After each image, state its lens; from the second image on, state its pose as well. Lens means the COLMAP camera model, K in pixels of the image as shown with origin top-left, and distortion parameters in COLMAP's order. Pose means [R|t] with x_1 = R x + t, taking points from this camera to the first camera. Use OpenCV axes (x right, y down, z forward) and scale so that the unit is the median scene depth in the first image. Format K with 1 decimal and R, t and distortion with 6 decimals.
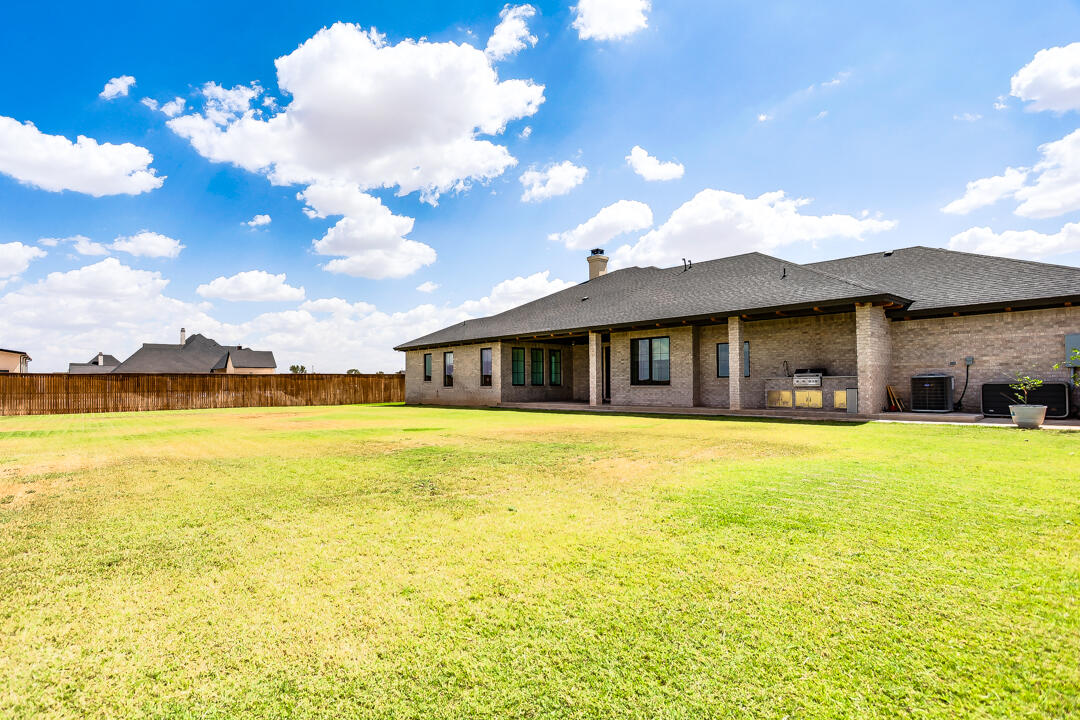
lens RADIAL K [[539.1, 0, 540.0], [0, 539.1, 360.0], [0, 0, 1]] dist [-0.019023, 0.000591]
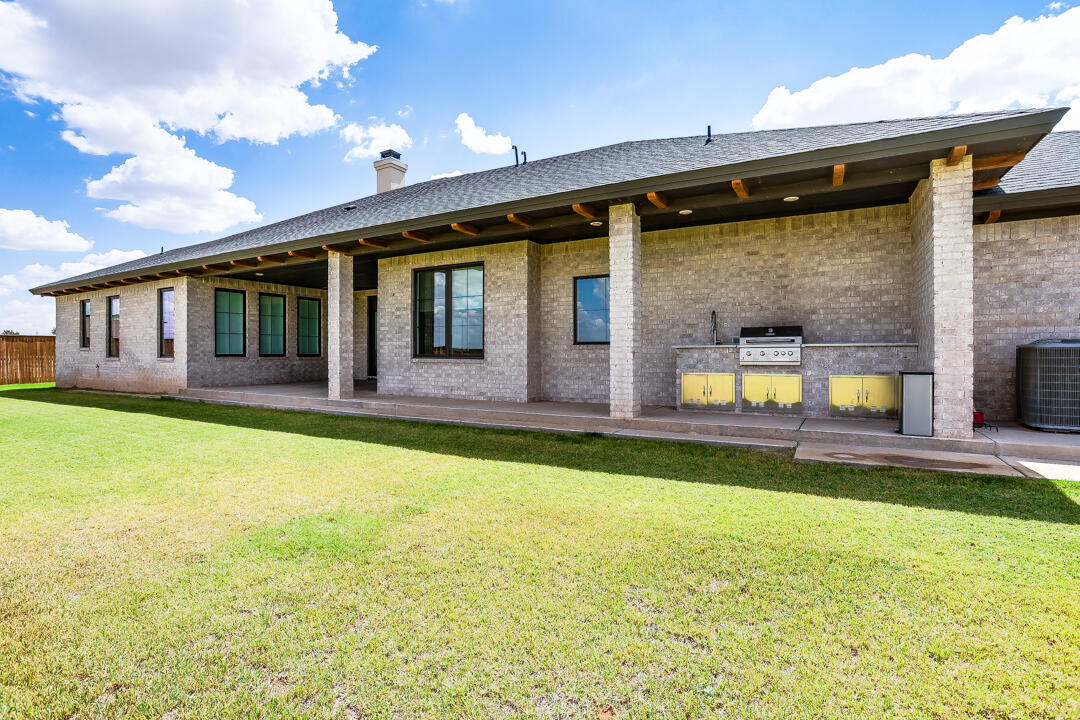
lens RADIAL K [[539.1, 0, 540.0], [0, 539.1, 360.0], [0, 0, 1]] dist [-0.019023, 0.000591]
pose [[0.953260, -0.000405, 0.302151, 0.132429], [-0.017846, 0.998178, 0.057641, 0.016961], [-0.301624, -0.060339, 0.951516, 0.478441]]
